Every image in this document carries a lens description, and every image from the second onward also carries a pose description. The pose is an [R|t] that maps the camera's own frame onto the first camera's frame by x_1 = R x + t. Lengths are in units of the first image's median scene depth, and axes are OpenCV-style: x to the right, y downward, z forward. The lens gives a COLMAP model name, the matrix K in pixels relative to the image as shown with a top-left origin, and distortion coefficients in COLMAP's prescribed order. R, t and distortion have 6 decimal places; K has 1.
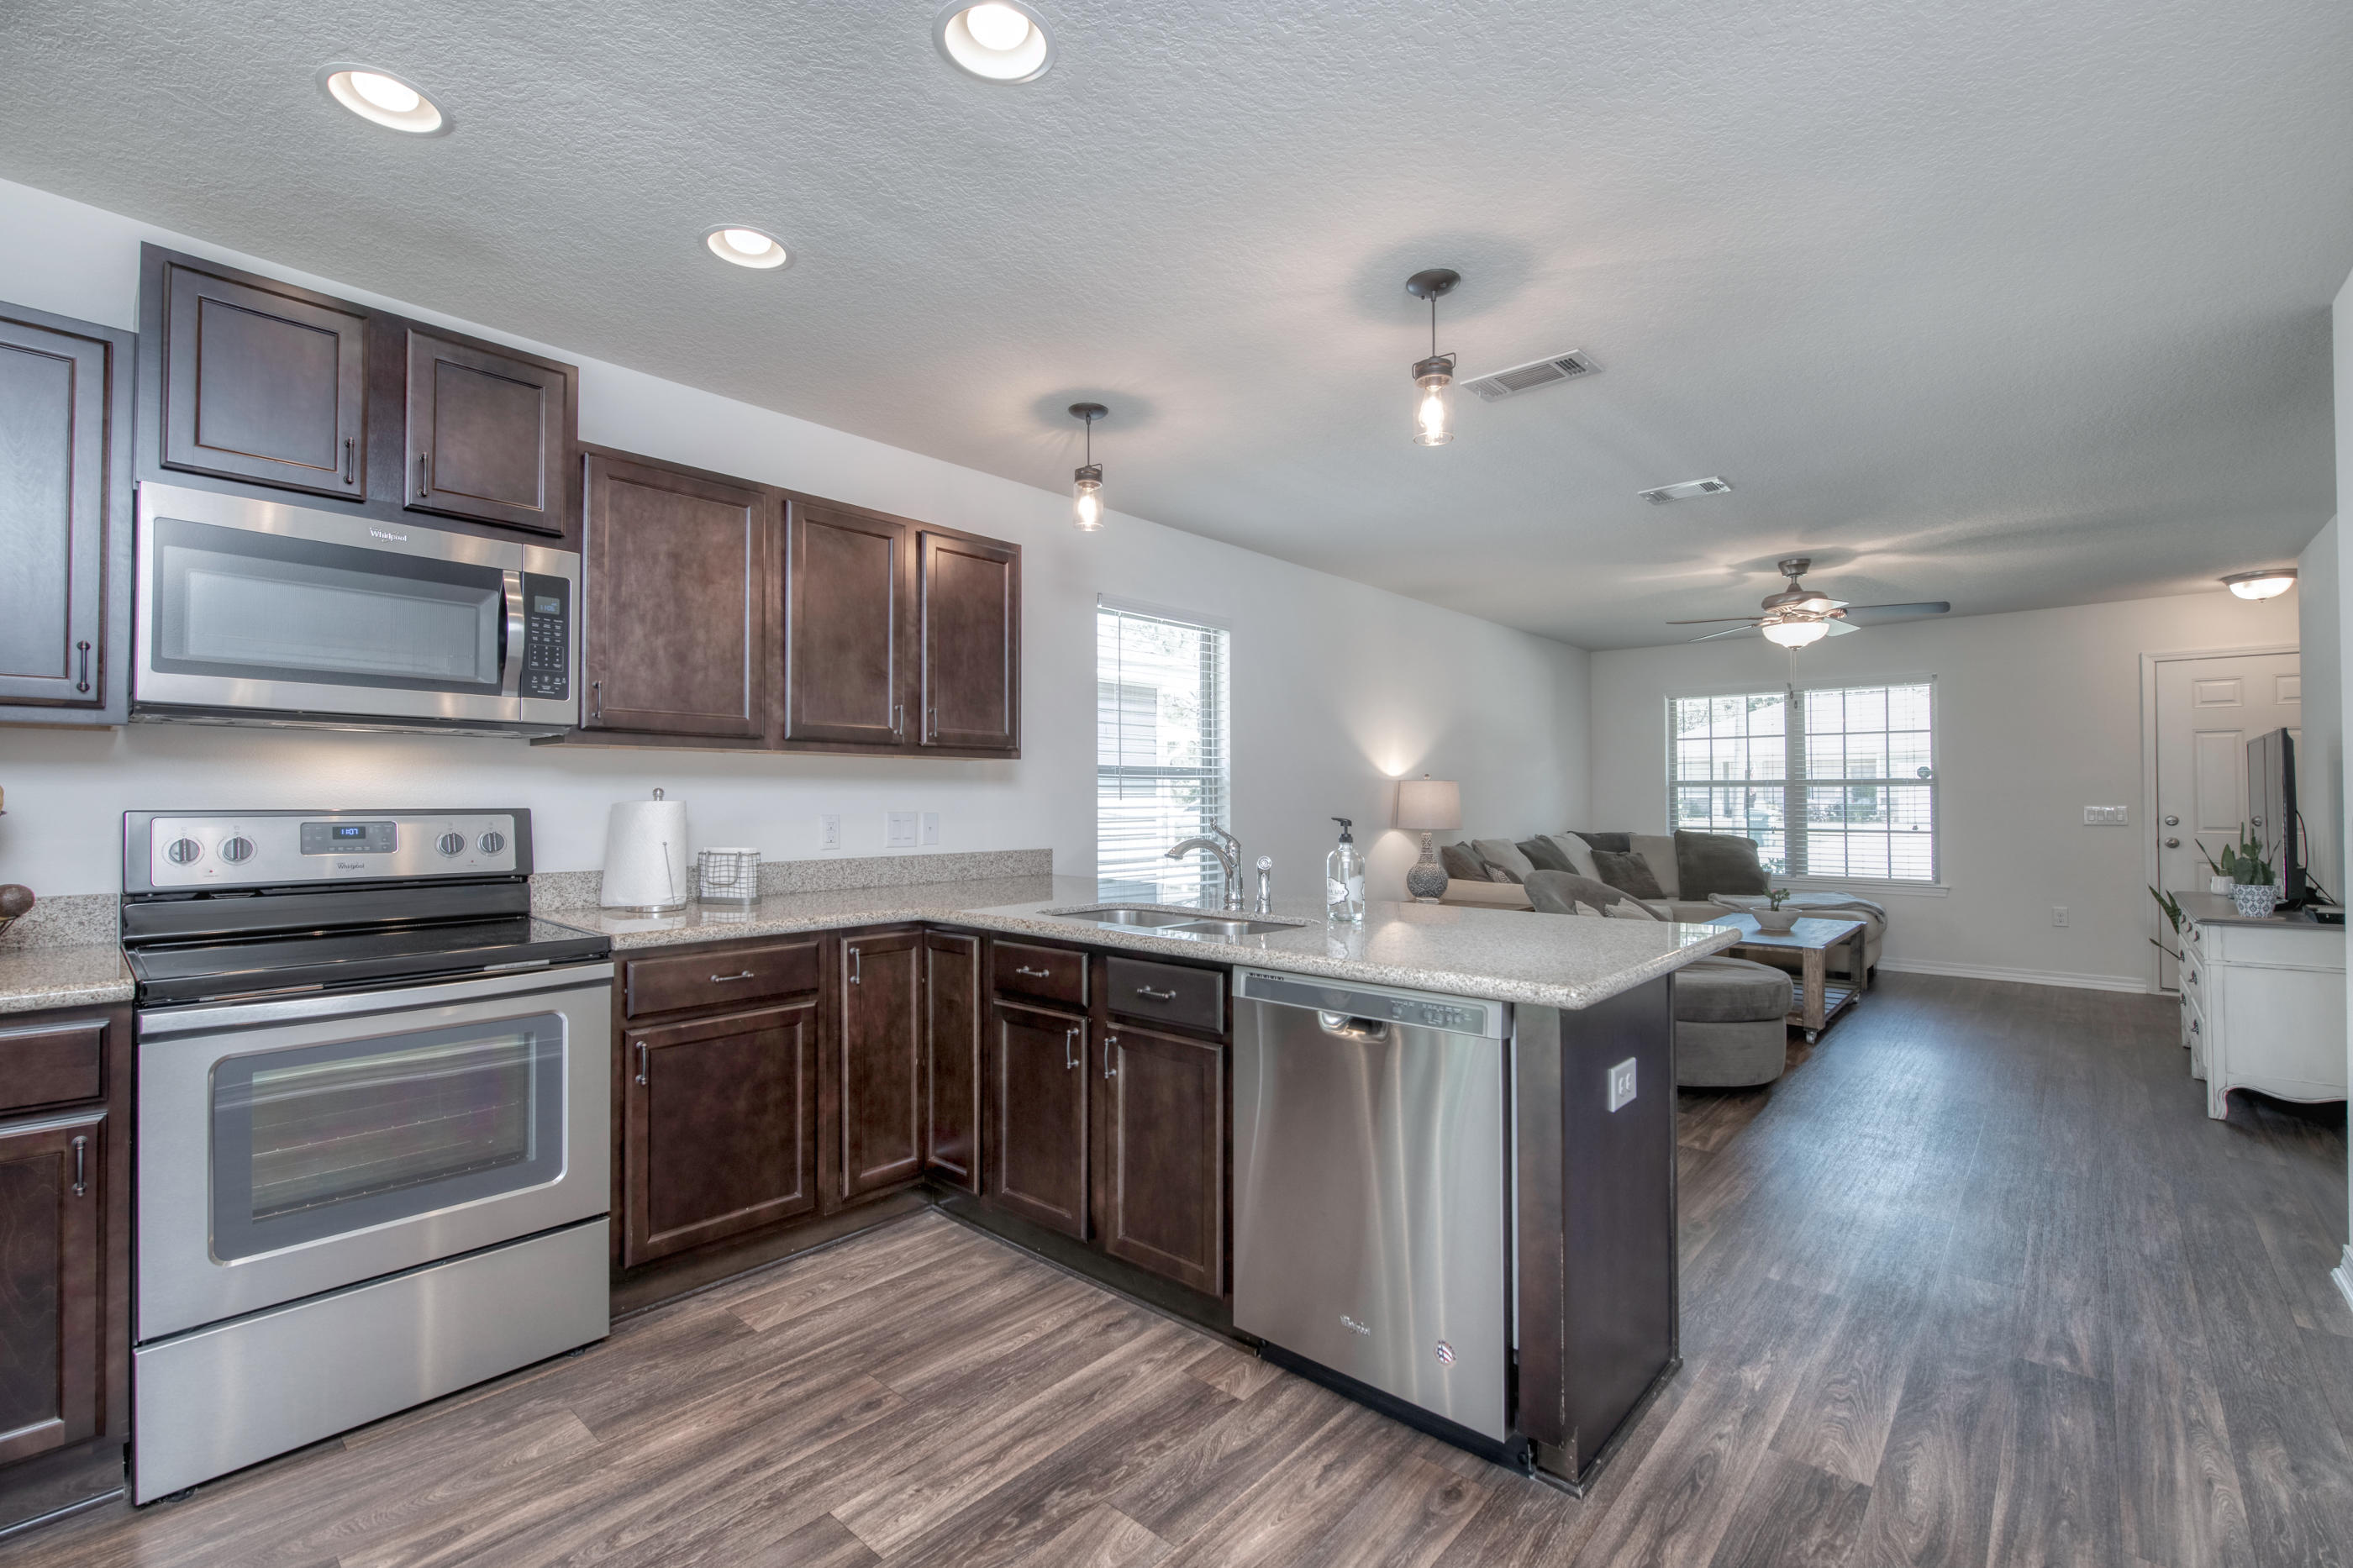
lens RADIAL K [[1023.7, 0, 1172.0], [0, 1023.7, 782.1], [0, 0, 1]] dist [-0.008467, -0.000536]
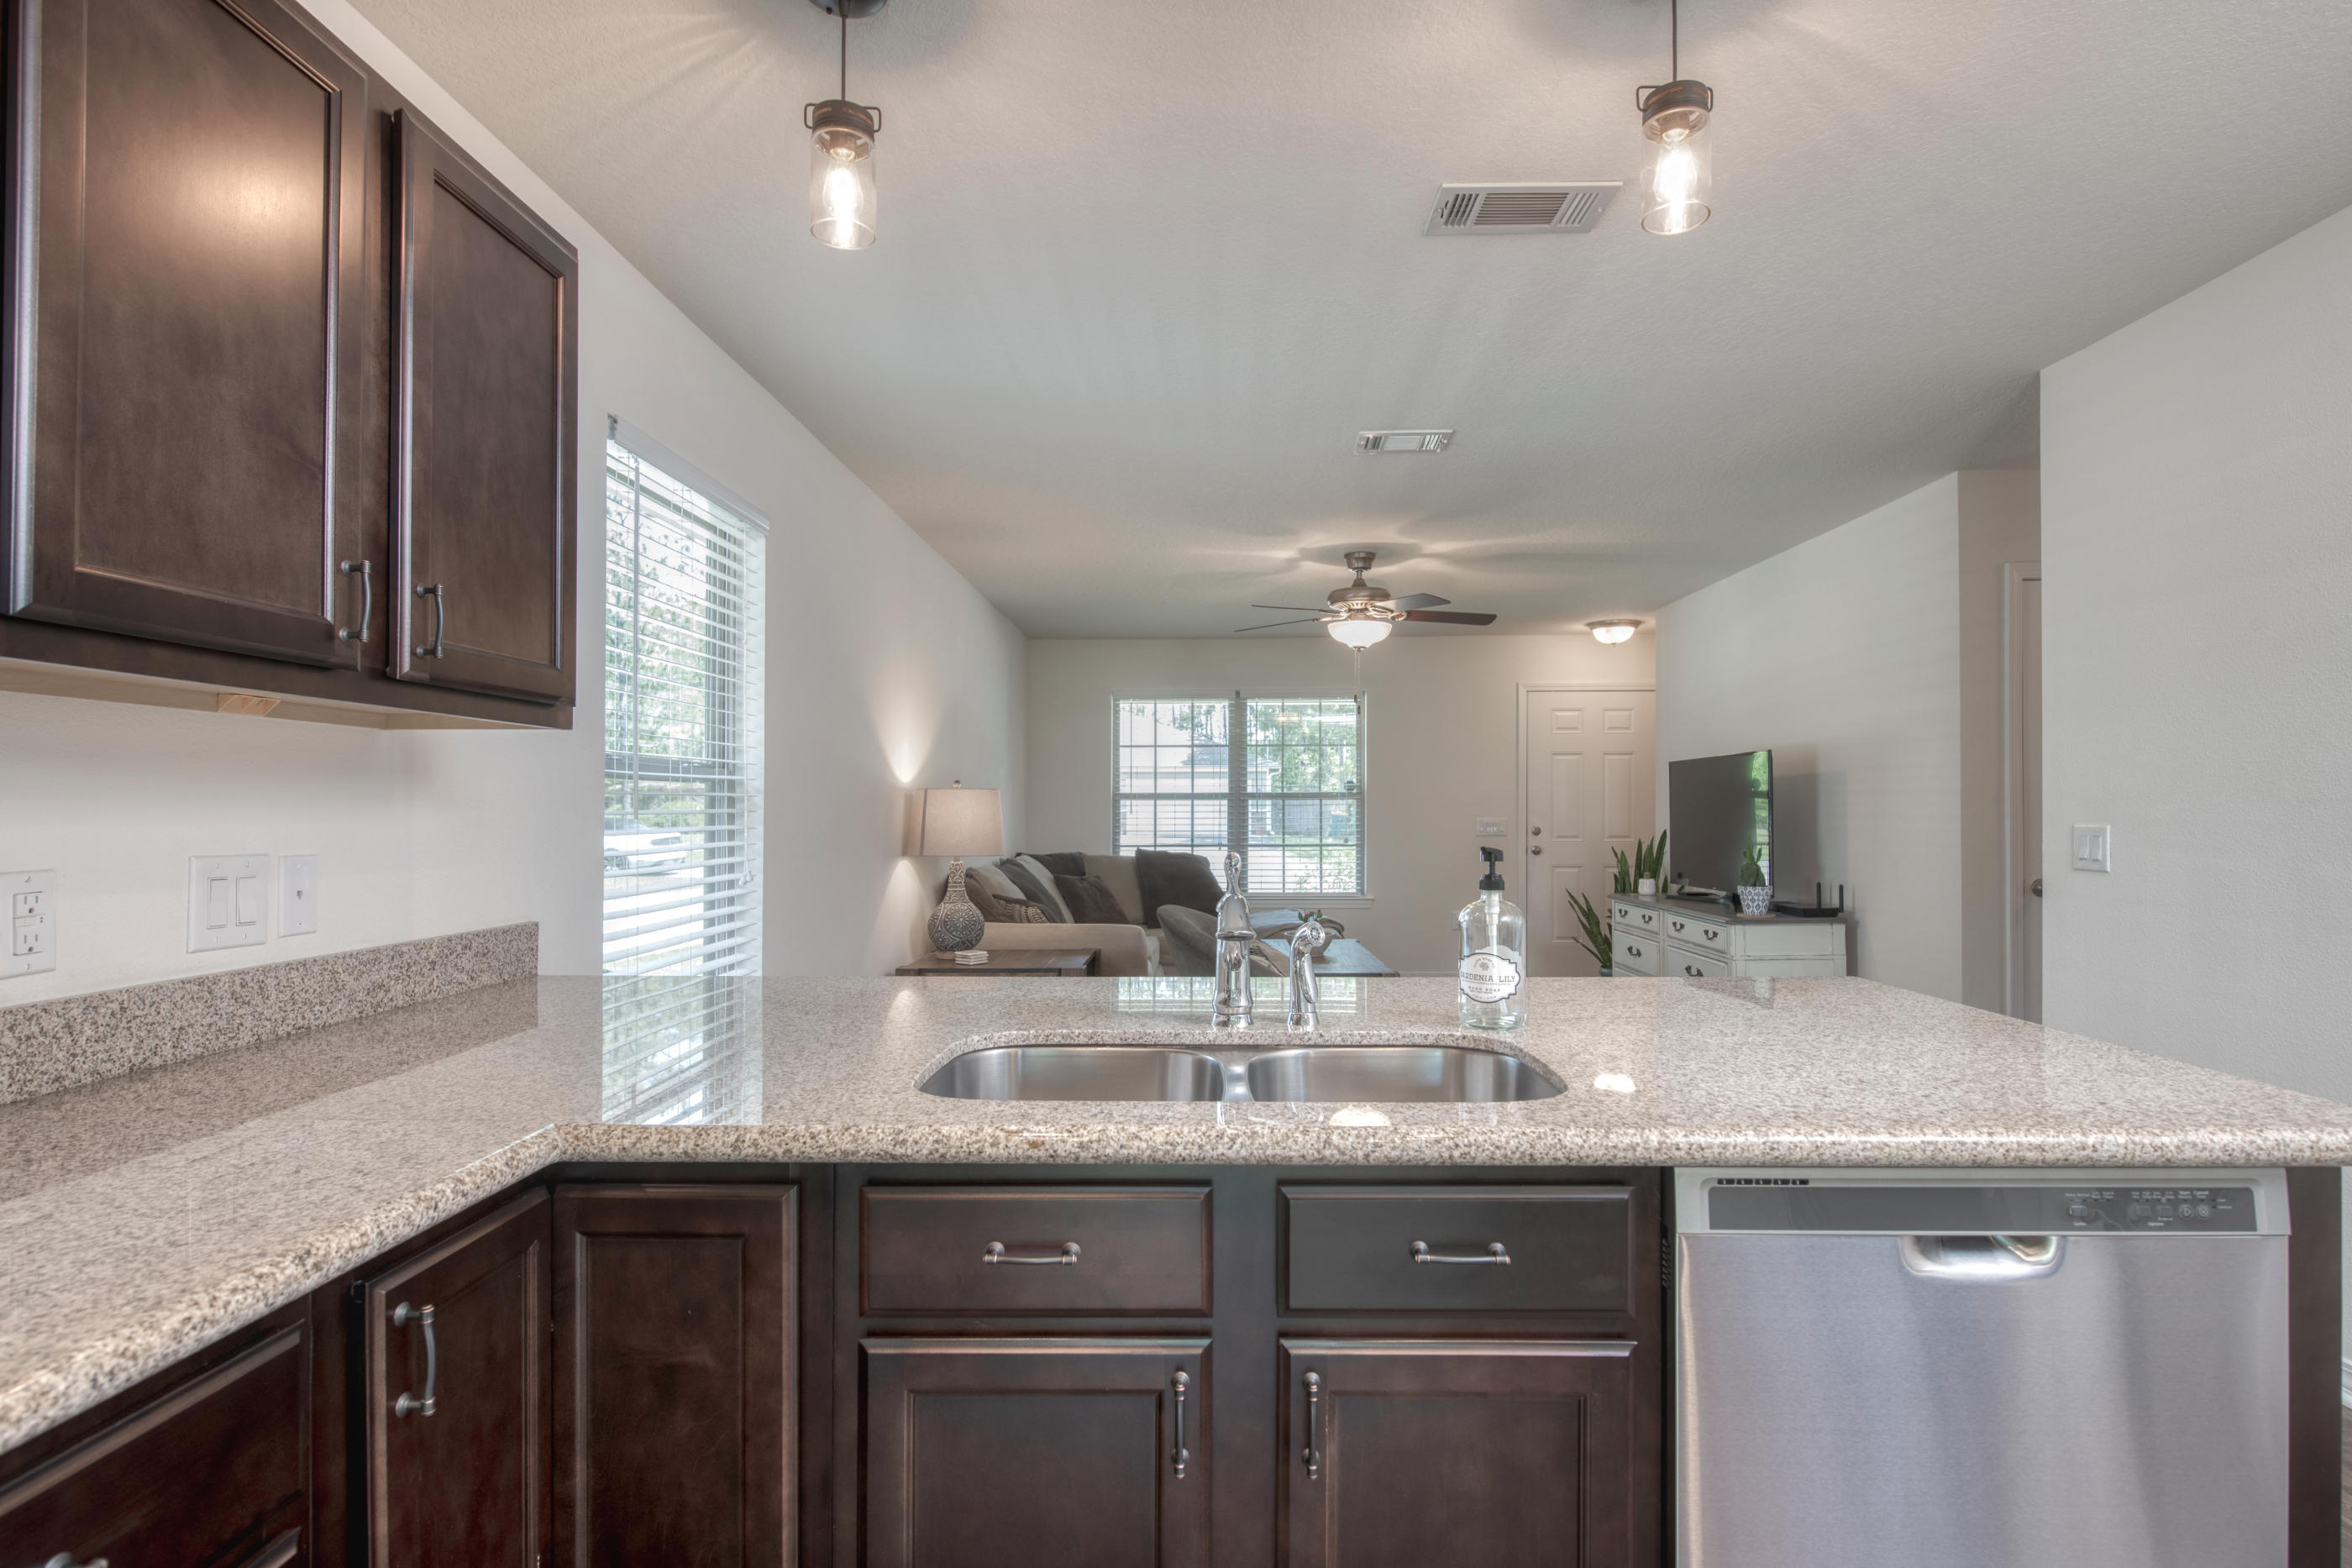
lens RADIAL K [[1165.1, 0, 1186.3], [0, 1165.1, 792.9], [0, 0, 1]] dist [0.001051, -0.003977]
pose [[0.760786, 0.006956, 0.648966, -0.190282], [-0.005683, 0.999976, -0.004056, 0.004215], [-0.648978, -0.000603, 0.760807, 0.305447]]
